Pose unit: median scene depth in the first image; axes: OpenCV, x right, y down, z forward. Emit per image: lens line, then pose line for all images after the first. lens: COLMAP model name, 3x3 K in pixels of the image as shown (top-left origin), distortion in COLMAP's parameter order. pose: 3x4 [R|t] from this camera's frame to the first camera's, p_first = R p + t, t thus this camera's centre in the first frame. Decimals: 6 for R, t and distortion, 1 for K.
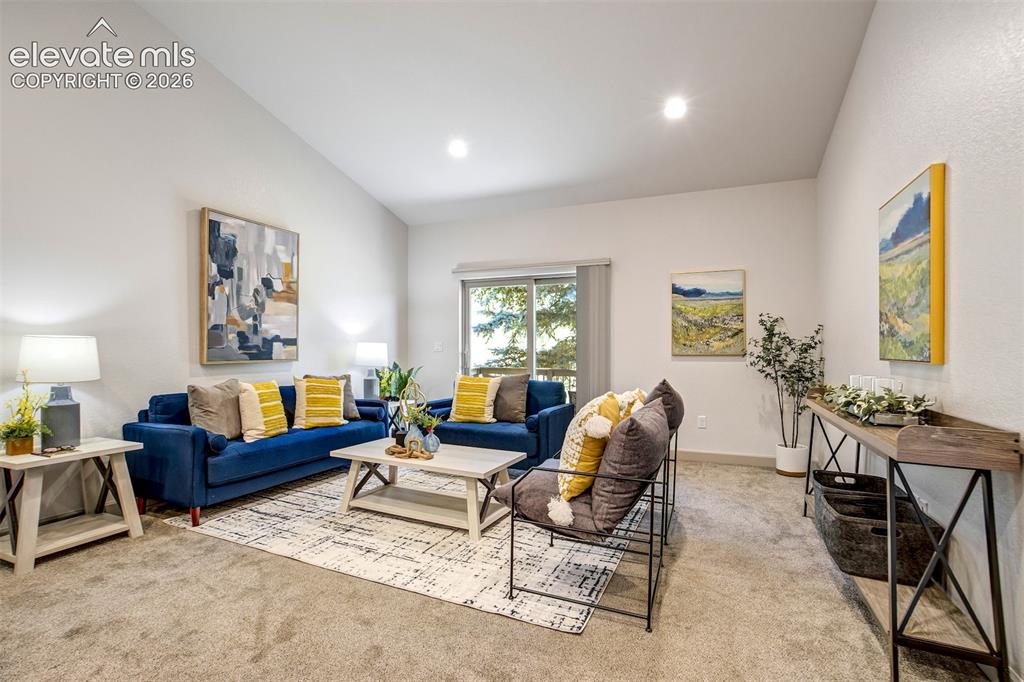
lens RADIAL K [[473.6, 0, 508.7], [0, 473.6, 340.2], [0, 0, 1]] dist [-0.051808, 0.030856]
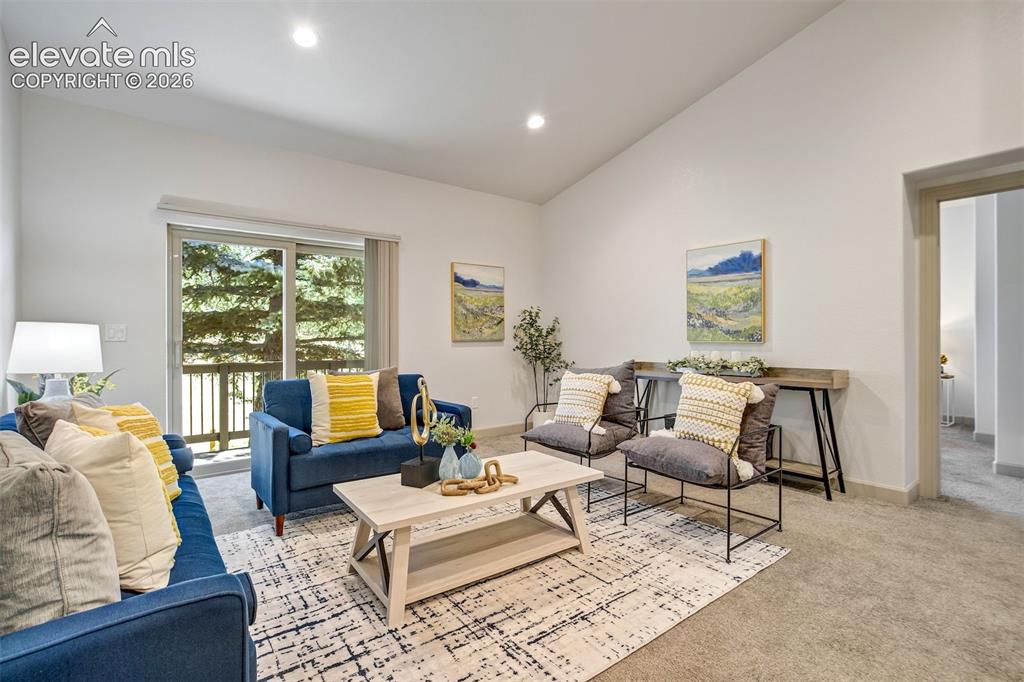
lens RADIAL K [[473.6, 0, 508.7], [0, 473.6, 340.2], [0, 0, 1]] dist [-0.051808, 0.030856]
pose [[0.476642, -0.013400, 0.878996, -0.635777], [-0.013864, 0.999645, 0.022757, 0.004550], [-0.878988, -0.023033, 0.476287, 0.497465]]
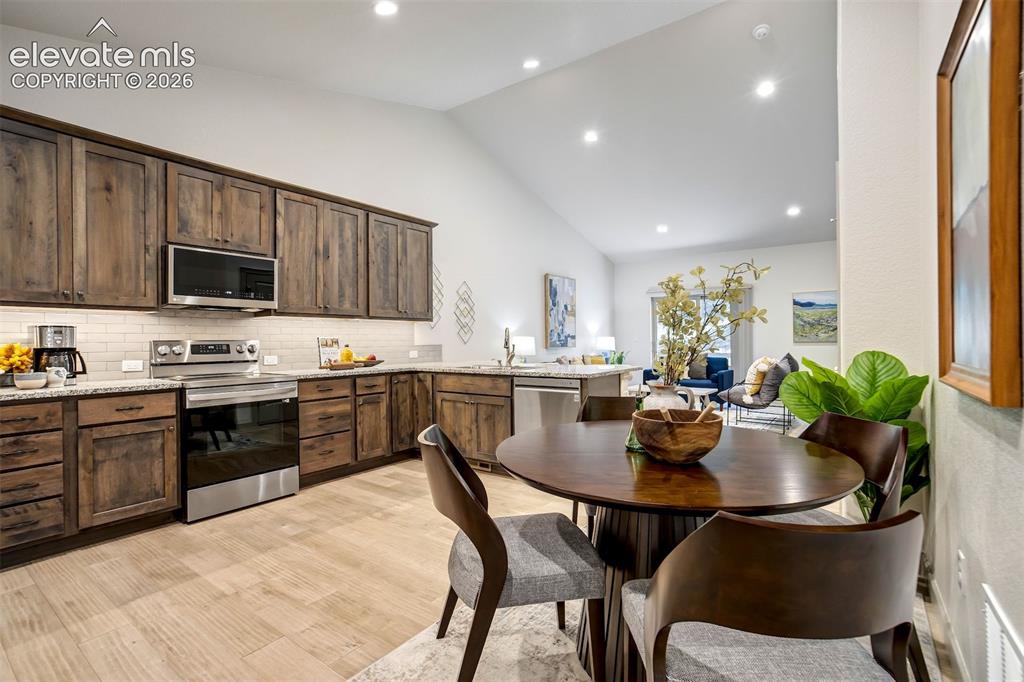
lens RADIAL K [[473.6, 0, 508.7], [0, 473.6, 340.2], [0, 0, 1]] dist [-0.051808, 0.030856]
pose [[0.976096, -0.012418, -0.216984, -0.346063], [0.016168, 0.999749, 0.015513, -0.021104], [0.216736, -0.018650, 0.976052, -1.031280]]
